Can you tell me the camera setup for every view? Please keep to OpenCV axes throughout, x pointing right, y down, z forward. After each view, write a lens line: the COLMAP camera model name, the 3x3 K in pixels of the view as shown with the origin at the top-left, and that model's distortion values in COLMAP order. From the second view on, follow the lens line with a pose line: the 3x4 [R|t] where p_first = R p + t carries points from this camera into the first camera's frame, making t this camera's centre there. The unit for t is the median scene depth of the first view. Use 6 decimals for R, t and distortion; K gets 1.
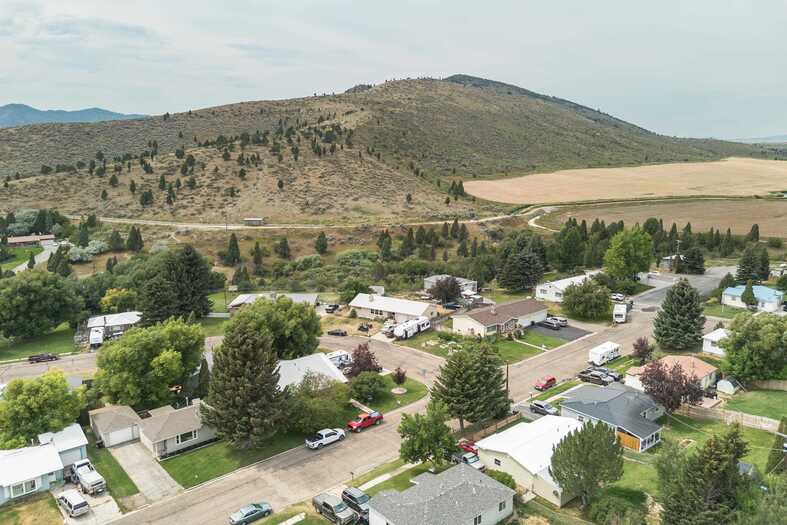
lens RADIAL K [[634.2, 0, 393.5], [0, 634.2, 262.5], [0, 0, 1]] dist [0.011864, -0.008559]
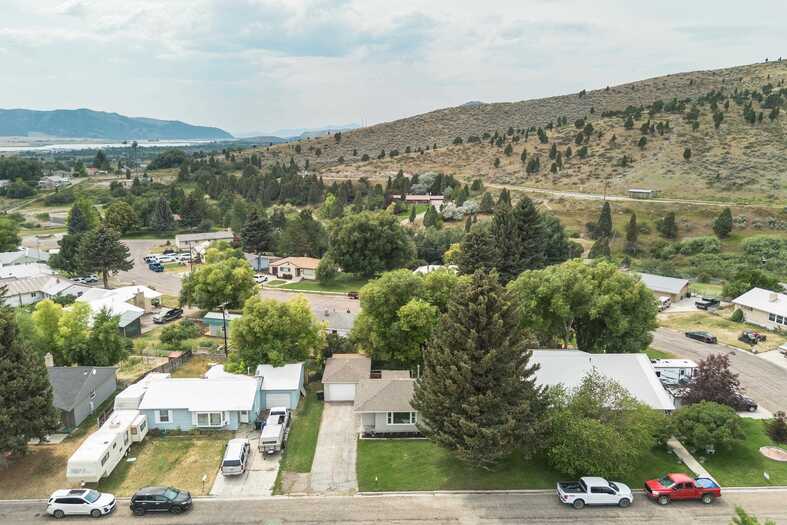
lens RADIAL K [[597.1, 0, 390.8], [0, 597.1, 245.9], [0, 0, 1]] dist [0.046833, -0.037266]
pose [[0.772583, 0.117472, -0.623951, 0.030793], [-0.130804, 0.991102, 0.024634, 0.030294], [0.621293, 0.062583, 0.781075, 0.206787]]
